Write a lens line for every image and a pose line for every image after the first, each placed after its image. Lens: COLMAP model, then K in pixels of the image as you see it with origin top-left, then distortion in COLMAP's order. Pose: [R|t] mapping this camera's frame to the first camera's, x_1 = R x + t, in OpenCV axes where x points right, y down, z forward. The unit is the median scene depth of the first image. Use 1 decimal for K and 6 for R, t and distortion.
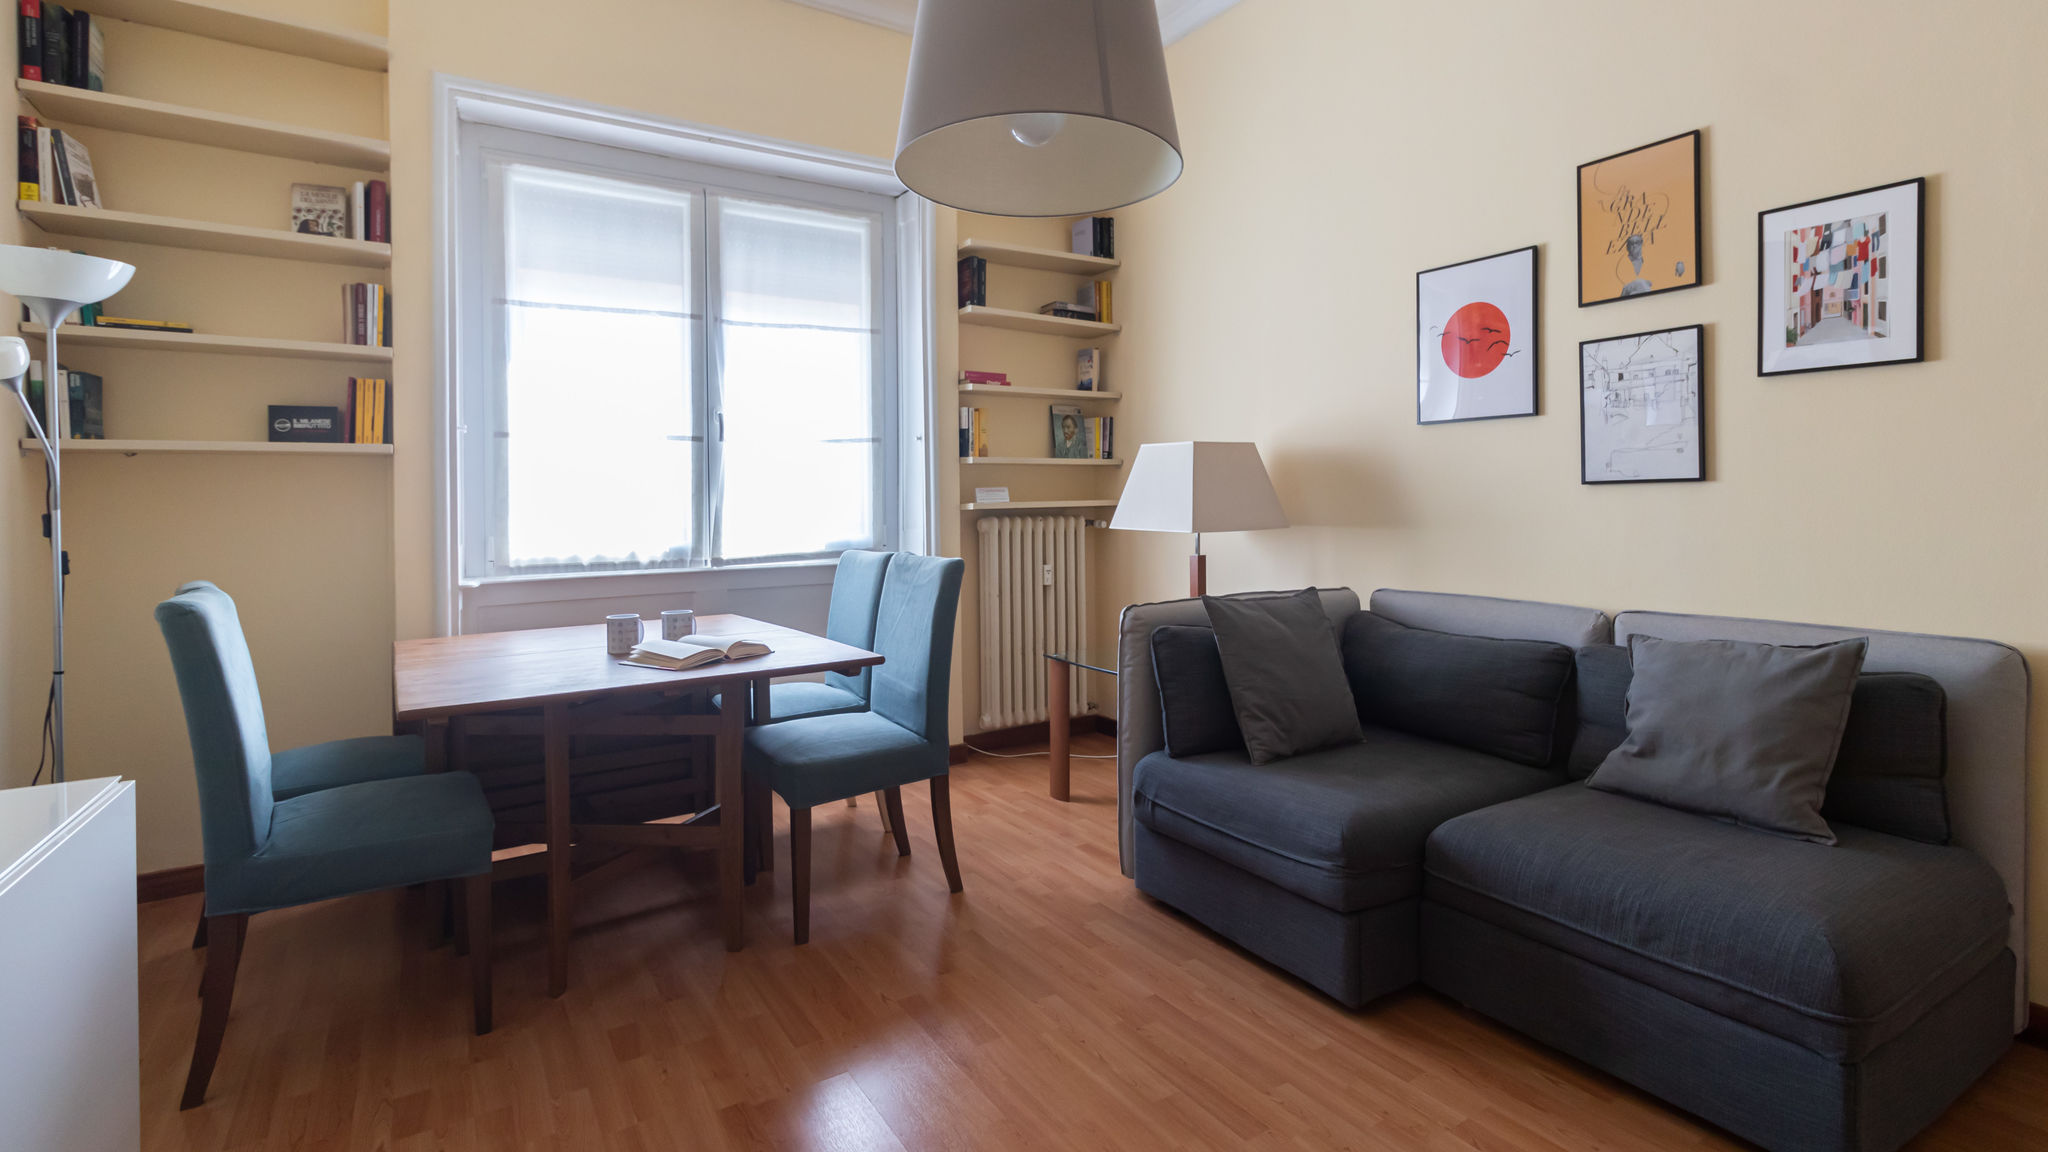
lens RADIAL K [[946.4, 0, 1024.2], [0, 946.4, 504.4], [0, 0, 1]] dist [0.000616, 0.000031]
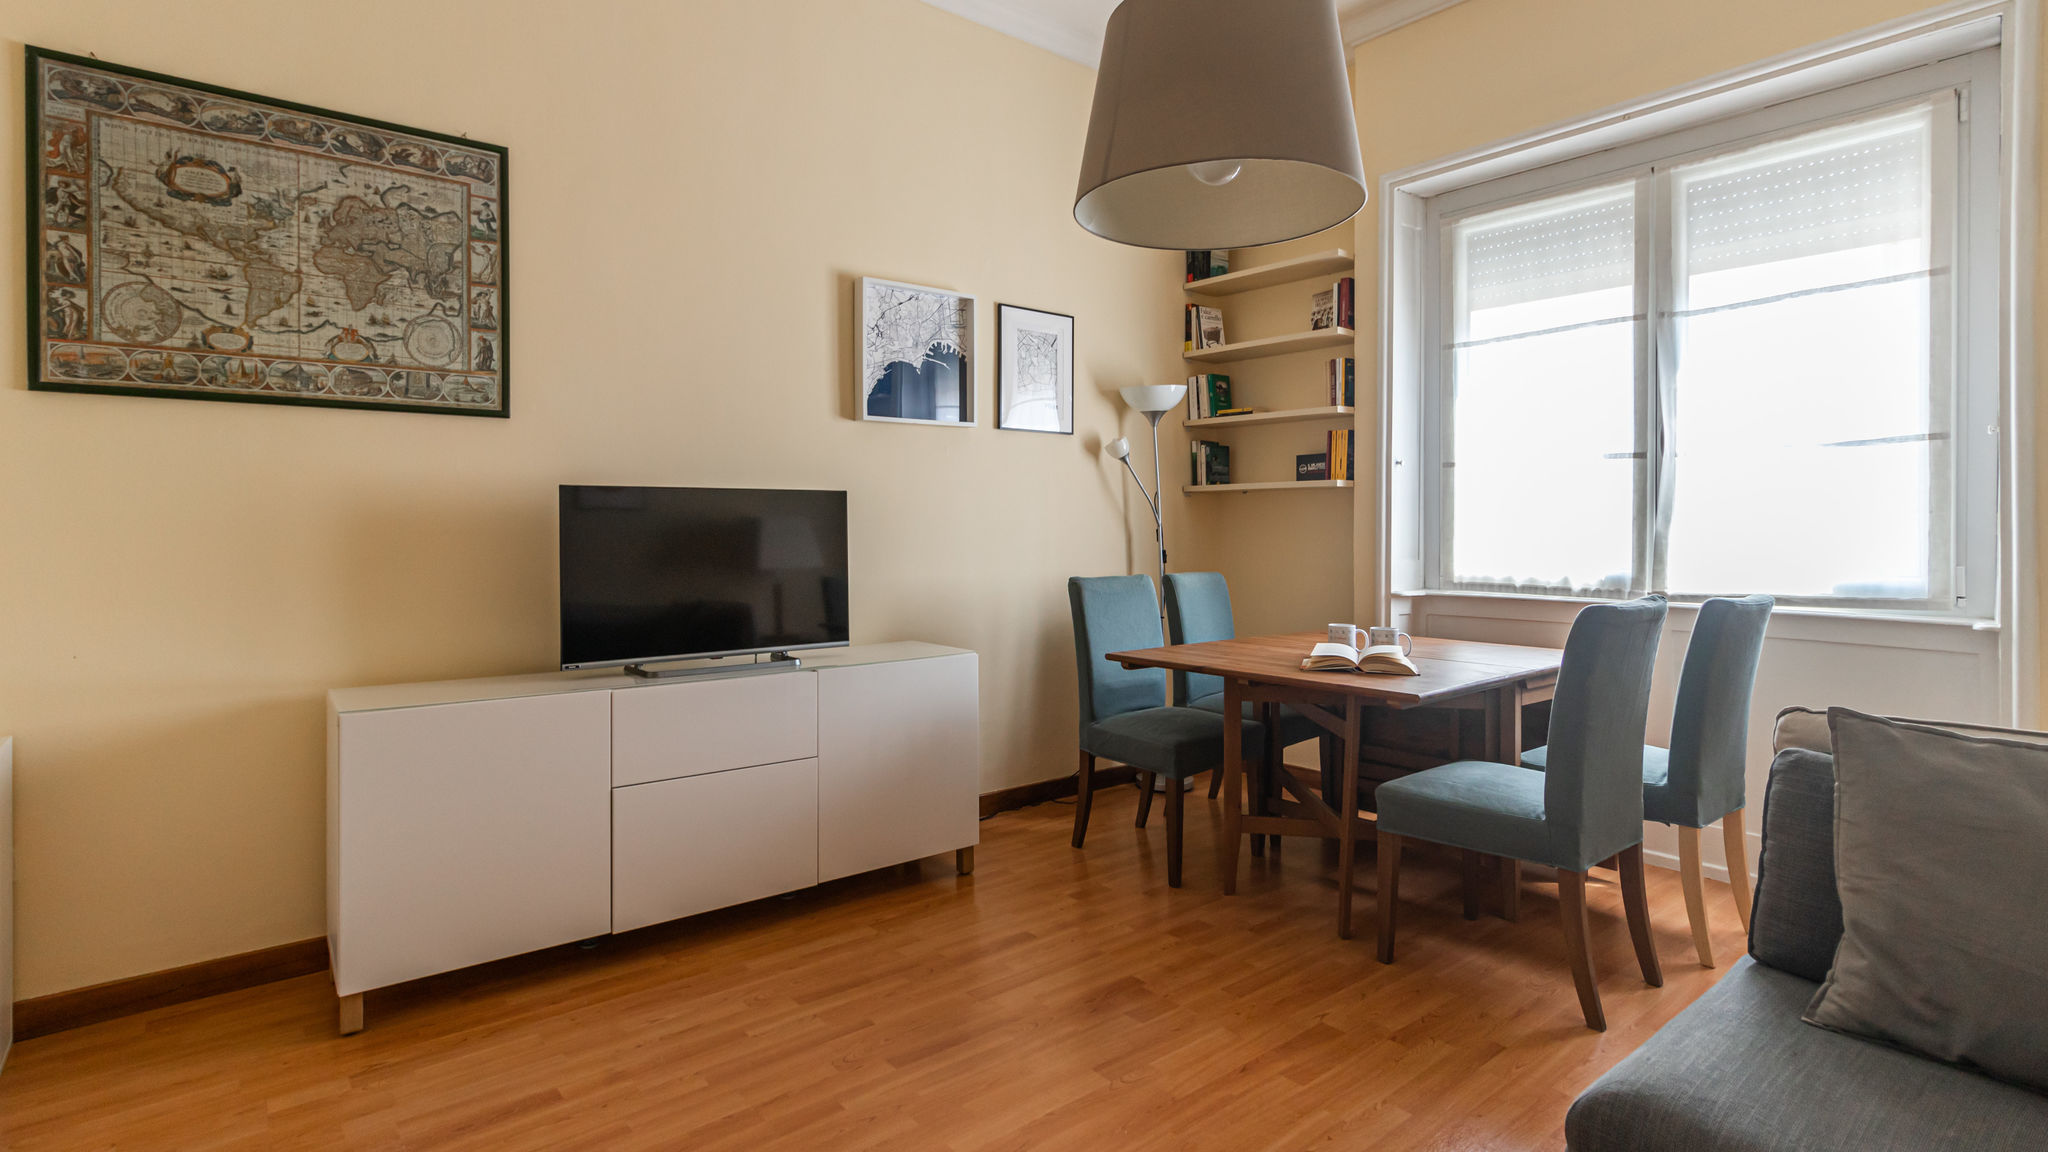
lens RADIAL K [[968.0, 0, 1023.0], [0, 968.0, 537.3], [0, 0, 1]] dist [-0.000180, -0.000256]
pose [[0.132408, 0.023555, -0.990915, 0.506886], [-0.008082, 0.999710, 0.022685, -0.009048], [0.991162, 0.005005, 0.132560, 0.329307]]
